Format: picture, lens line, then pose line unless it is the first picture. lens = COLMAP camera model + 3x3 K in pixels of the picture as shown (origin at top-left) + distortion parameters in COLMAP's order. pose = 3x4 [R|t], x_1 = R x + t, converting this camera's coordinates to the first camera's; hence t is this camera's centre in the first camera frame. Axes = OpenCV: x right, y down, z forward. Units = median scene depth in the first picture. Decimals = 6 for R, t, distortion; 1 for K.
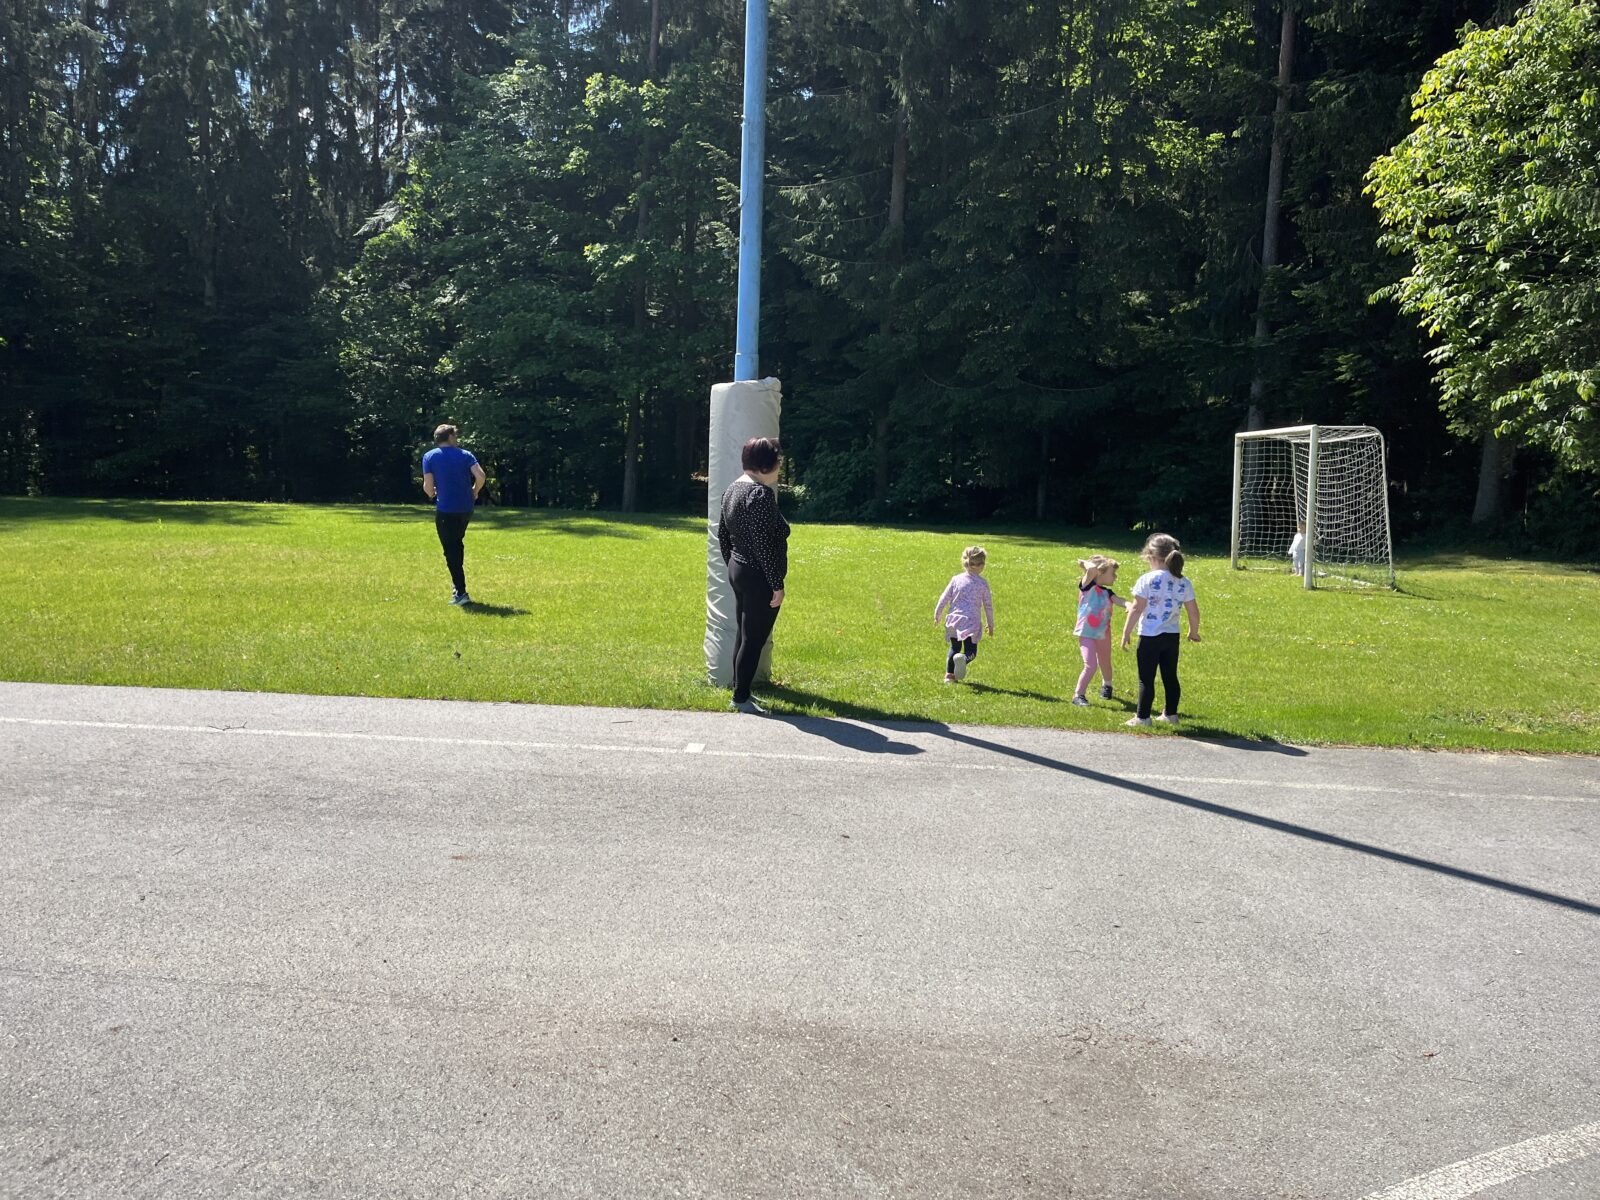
lens RADIAL K [[1221.4, 0, 807.8], [0, 1221.4, 586.0], [0, 0, 1]] dist [0.046033, -0.065168]
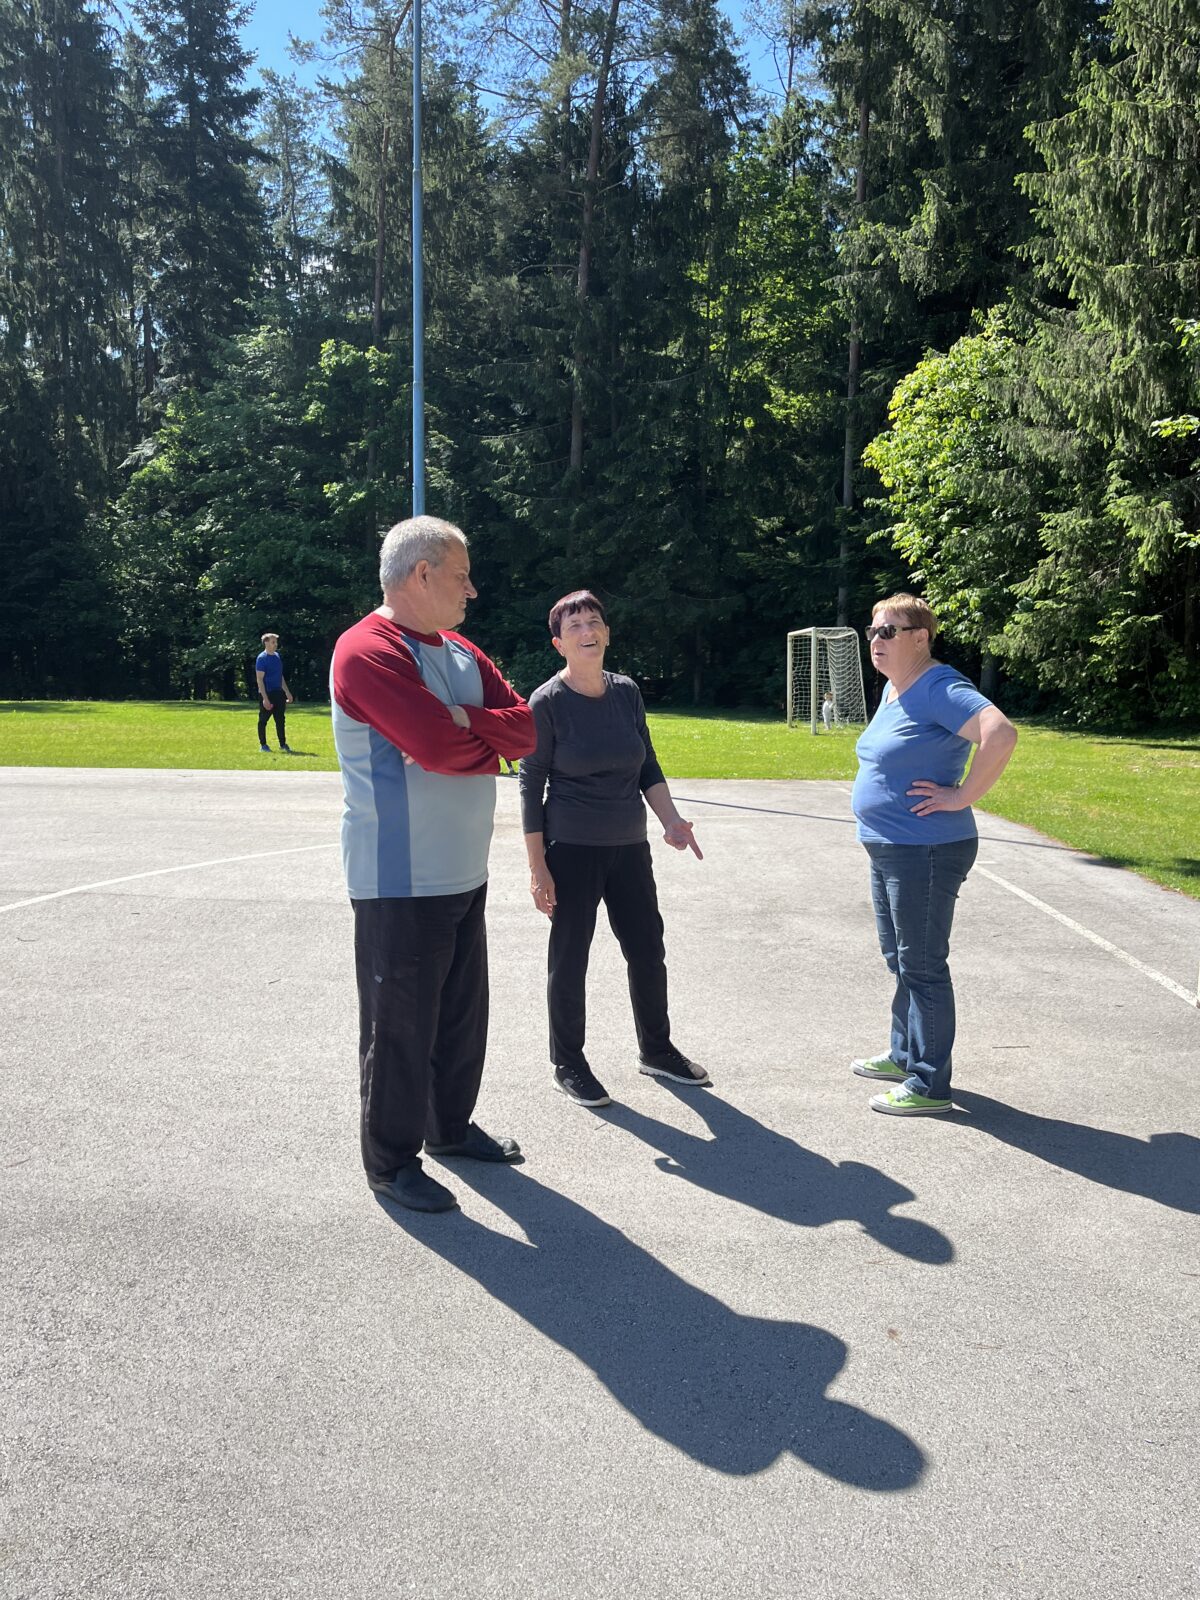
lens RADIAL K [[1221.4, 0, 600.5], [0, 1221.4, 810.6], [0, 0, 1]] dist [0.046033, -0.065168]
pose [[0.998964, -0.022952, 0.039298, 0.034944], [0.022190, 0.999559, 0.019718, 0.026155], [-0.039733, -0.018825, 0.999033, -0.220492]]
